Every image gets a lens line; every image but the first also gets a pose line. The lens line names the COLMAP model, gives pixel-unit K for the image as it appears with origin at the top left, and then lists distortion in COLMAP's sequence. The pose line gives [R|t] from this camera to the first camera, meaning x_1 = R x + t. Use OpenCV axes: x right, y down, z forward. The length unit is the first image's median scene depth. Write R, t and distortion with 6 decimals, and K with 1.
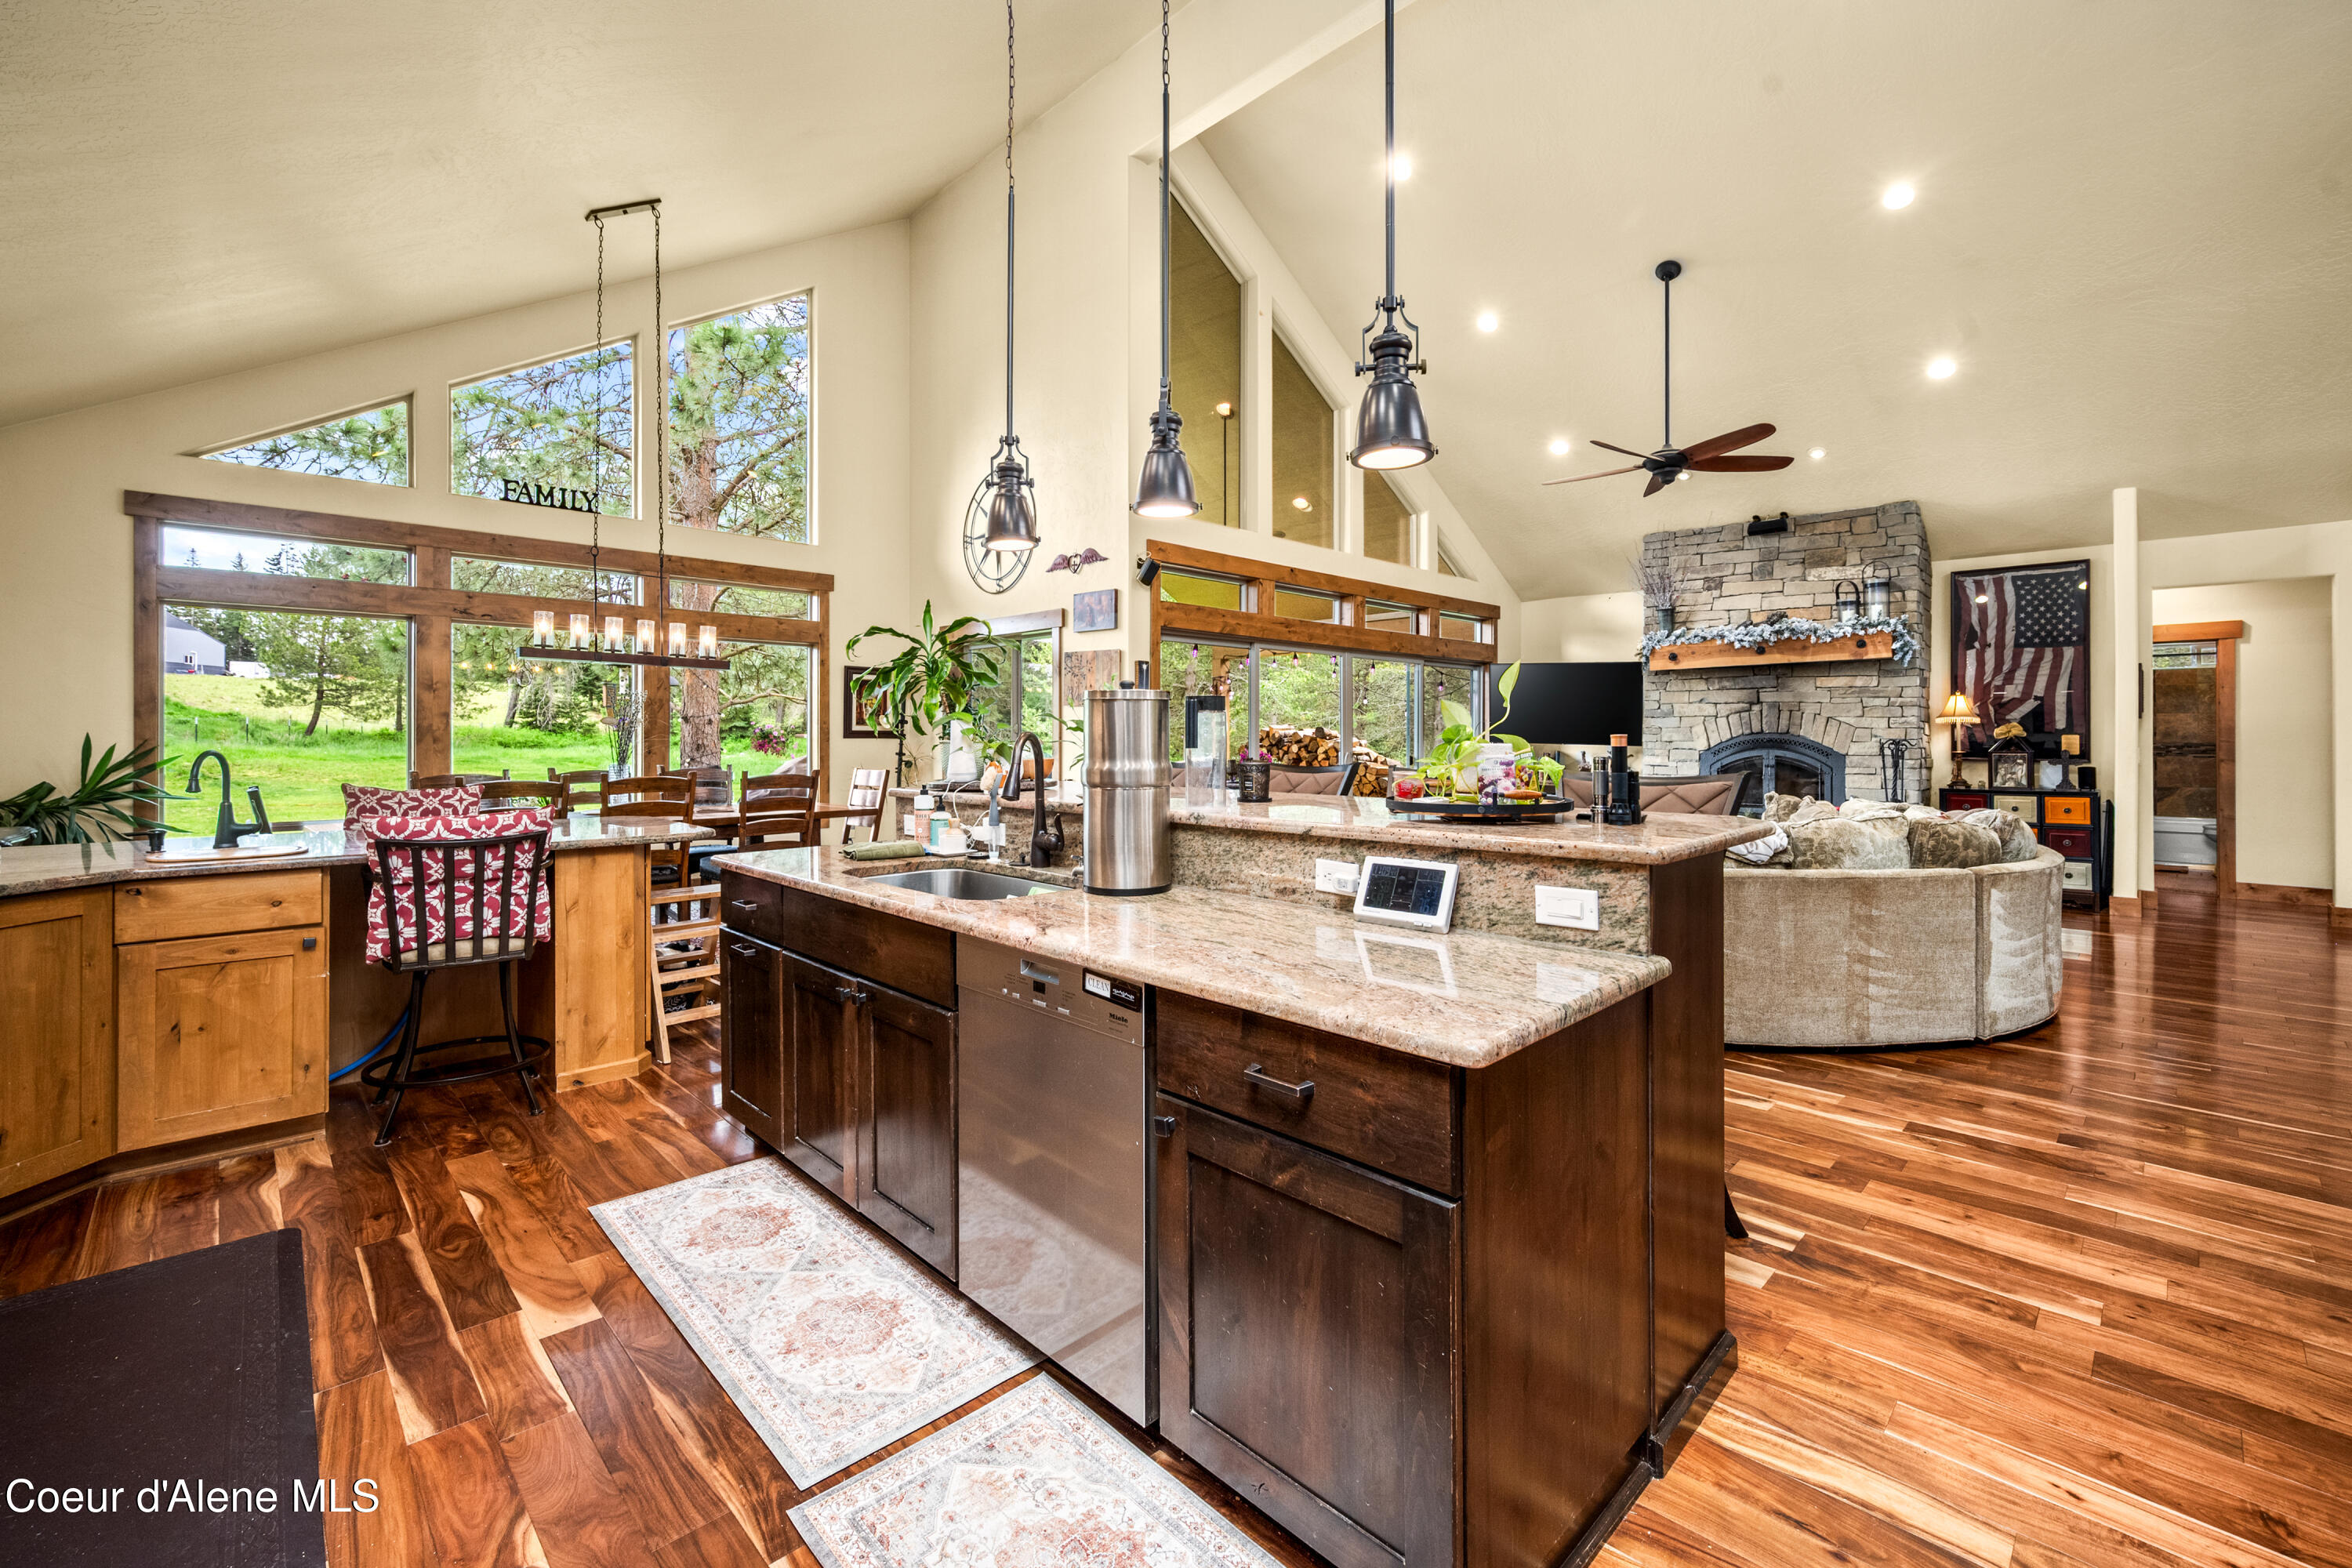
lens RADIAL K [[957.2, 0, 1171.8], [0, 957.2, 733.7], [0, 0, 1]] dist [-0.001326, -0.000130]
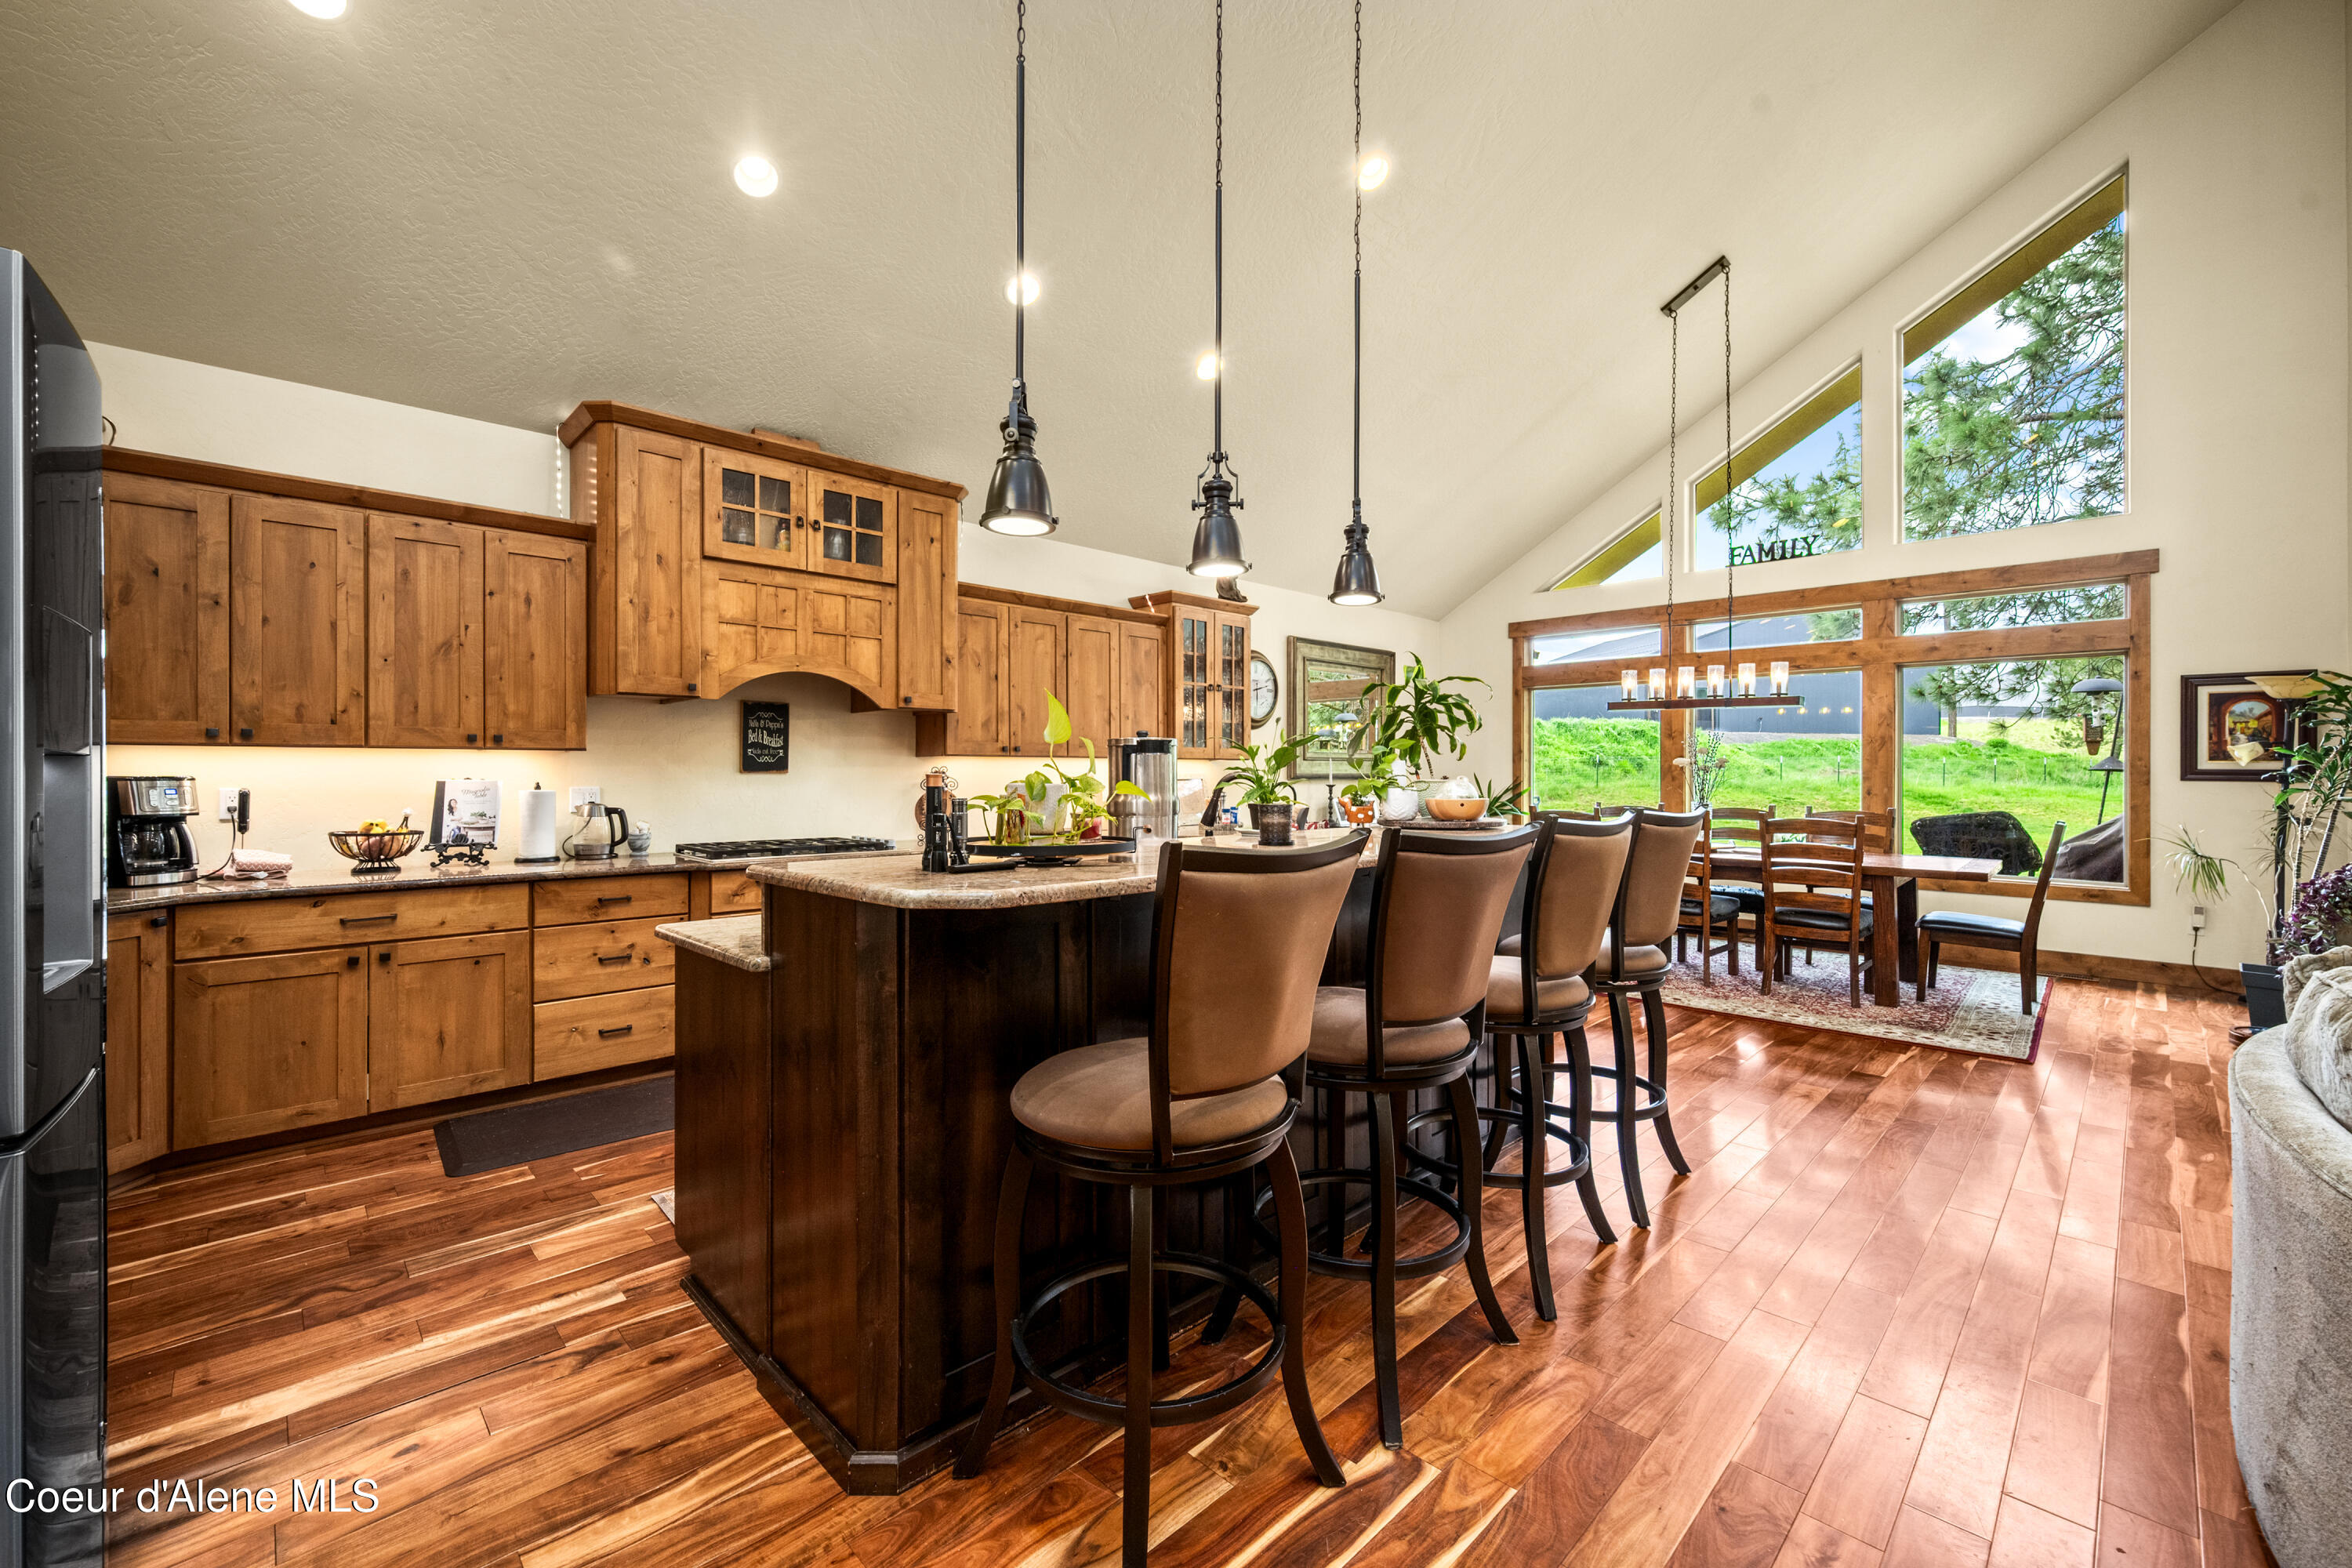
lens RADIAL K [[957.2, 0, 1181.0], [0, 957.2, 770.5], [0, 0, 1]] dist [-0.001326, -0.000130]
pose [[-0.010772, -0.002198, -0.999940, 0.364874], [-0.001130, 0.999997, -0.002186, -0.000236], [0.999941, 0.001107, -0.010774, 0.306385]]
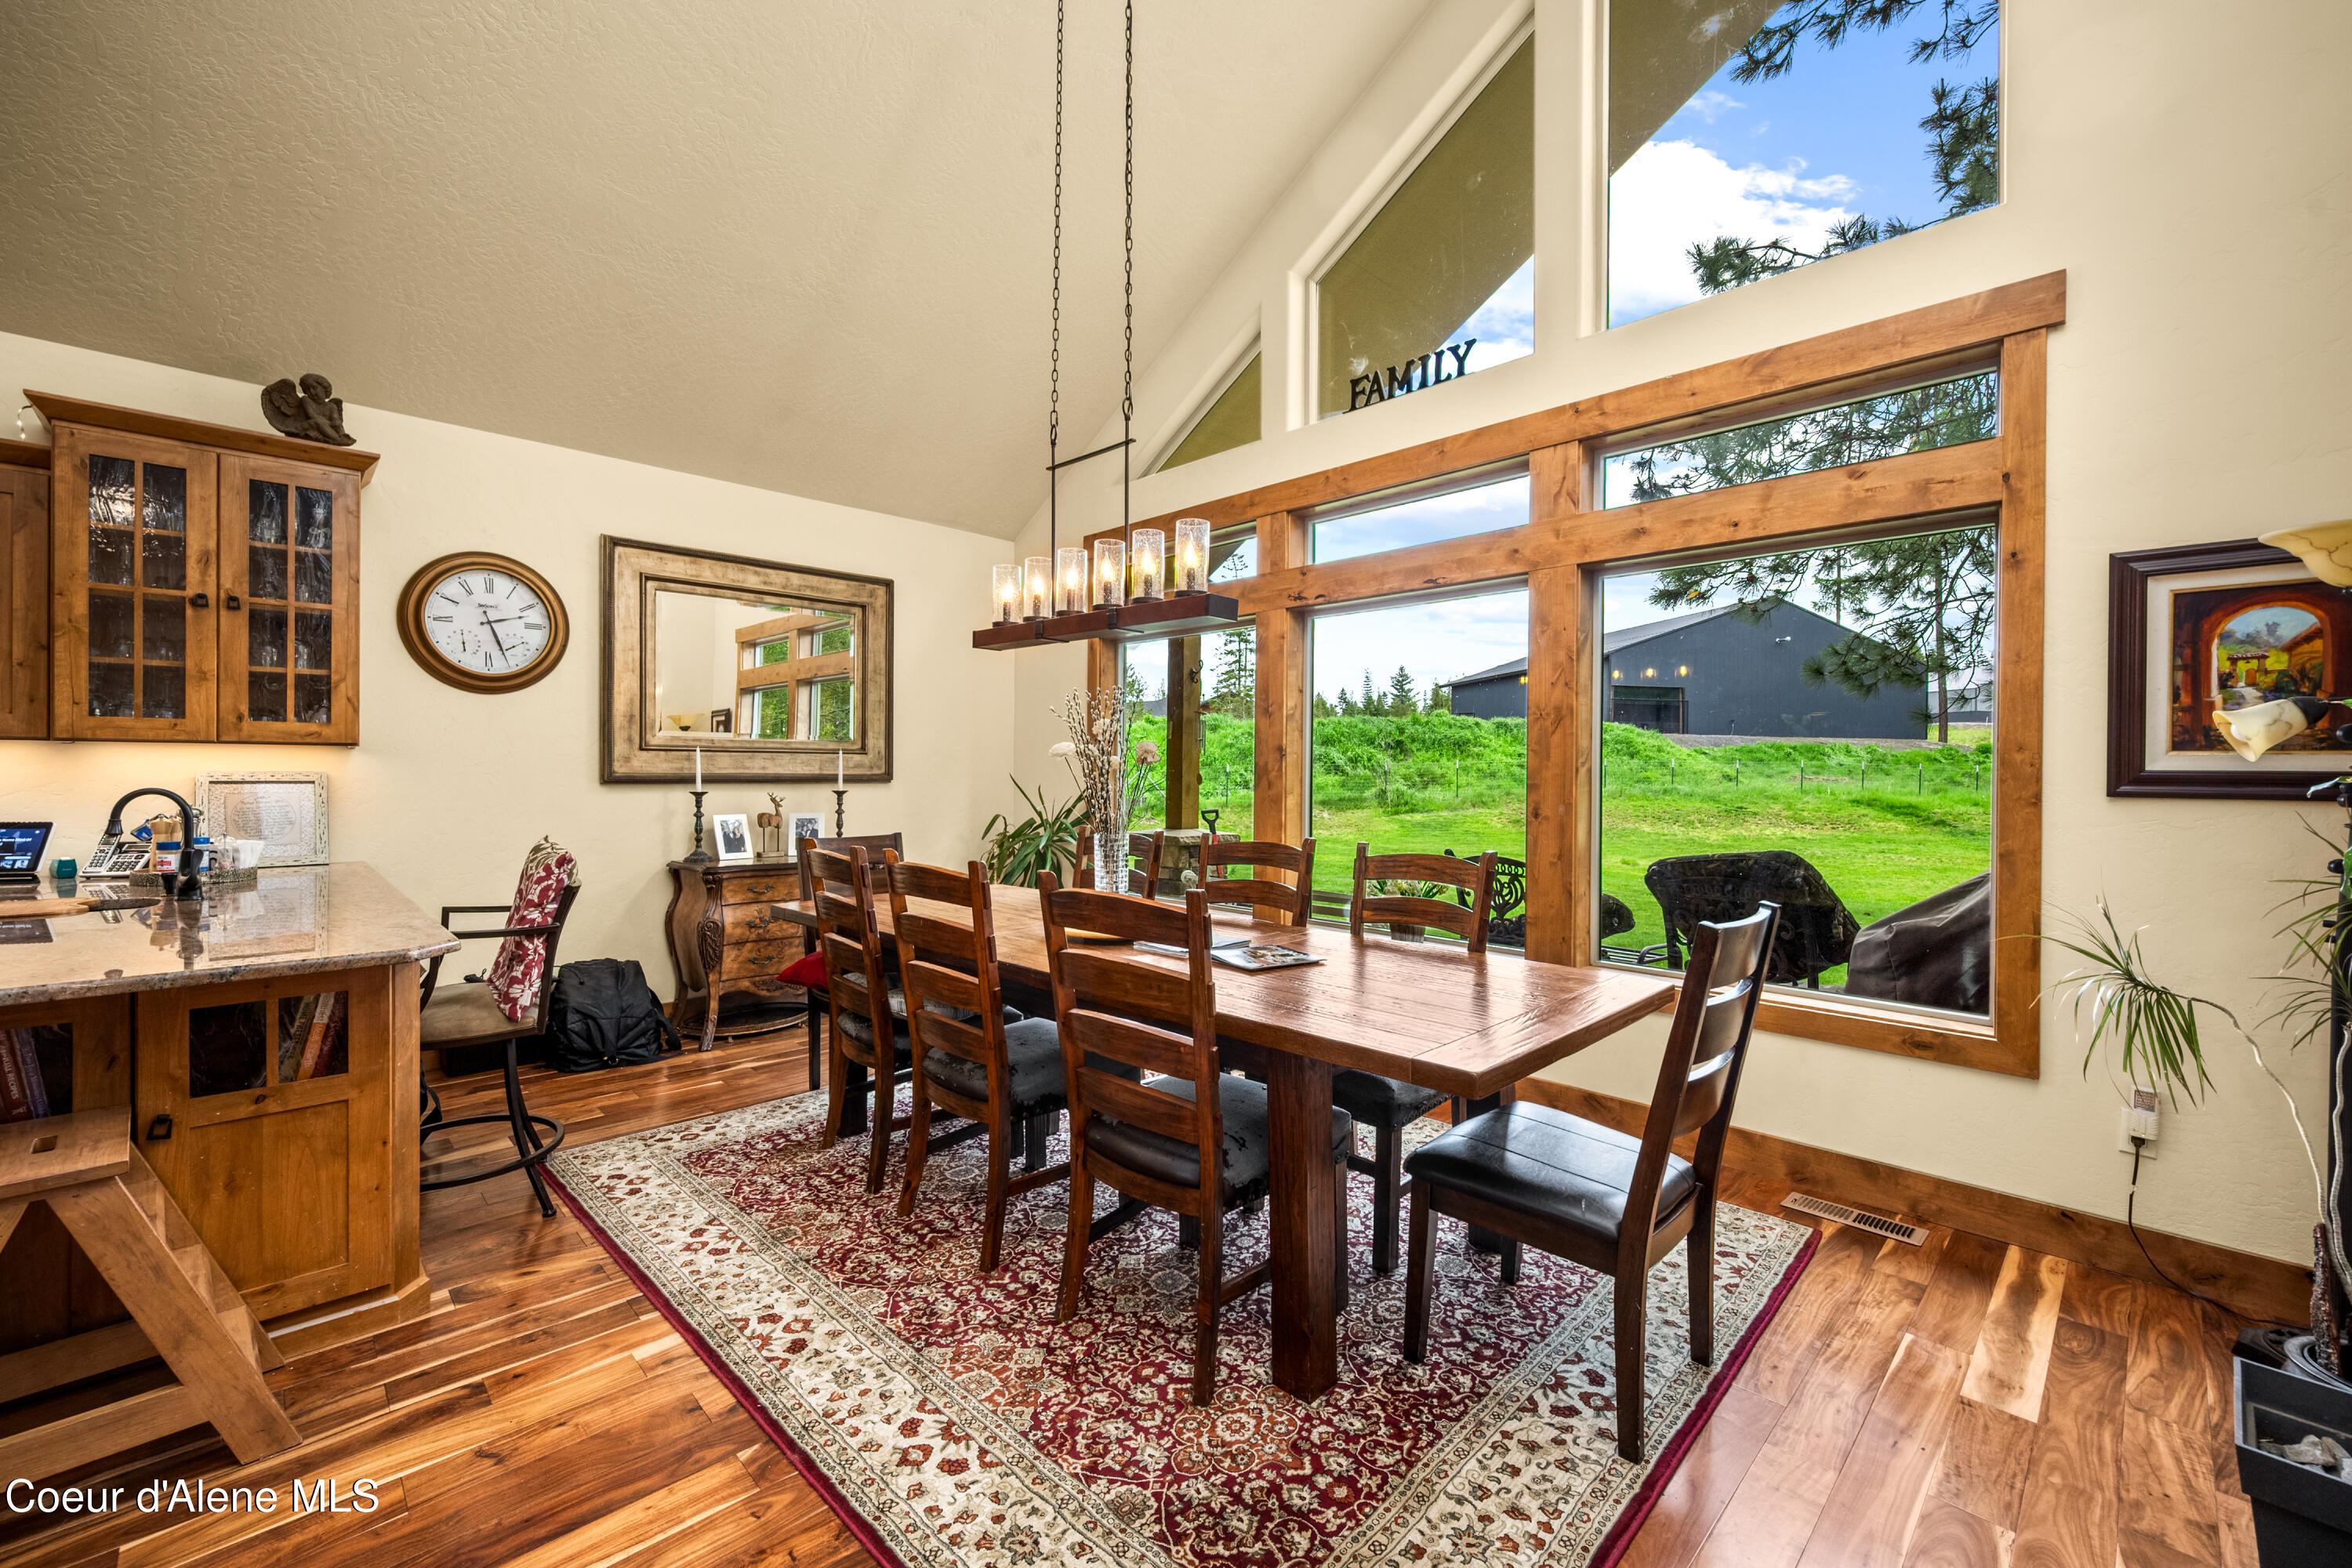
lens RADIAL K [[957.2, 0, 1183.5], [0, 957.2, 778.6], [0, 0, 1]] dist [-0.001326, -0.000130]
pose [[-0.013552, 0.003038, -0.999904, -0.045498], [-0.006708, 0.999973, 0.003129, -0.000056], [0.999886, 0.006750, -0.013531, 0.752795]]
